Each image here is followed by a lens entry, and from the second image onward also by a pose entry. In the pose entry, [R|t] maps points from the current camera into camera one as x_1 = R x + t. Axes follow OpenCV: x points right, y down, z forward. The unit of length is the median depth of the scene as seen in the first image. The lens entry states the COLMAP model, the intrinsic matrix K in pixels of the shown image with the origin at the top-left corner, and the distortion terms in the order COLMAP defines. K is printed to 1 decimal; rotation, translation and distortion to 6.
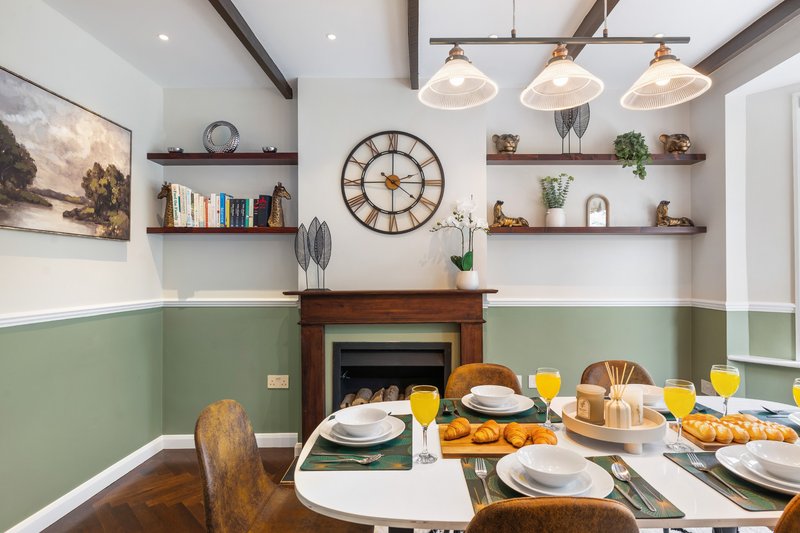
lens RADIAL K [[434.2, 0, 400.0], [0, 434.2, 266.5], [0, 0, 1]] dist [-0.000372, -0.000132]
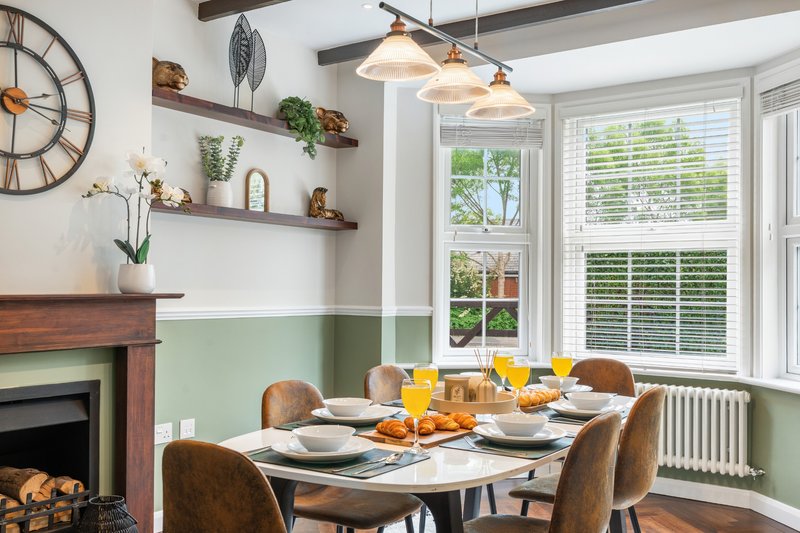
lens RADIAL K [[793.0, 0, 400.0], [0, 793.0, 266.5], [0, 0, 1]] dist [0.018512, 0.001421]
pose [[0.570270, 0.029797, 0.820917, -0.565000], [-0.025144, 0.999507, -0.018813, 0.024851], [-0.821073, -0.009913, 0.570738, 0.008953]]
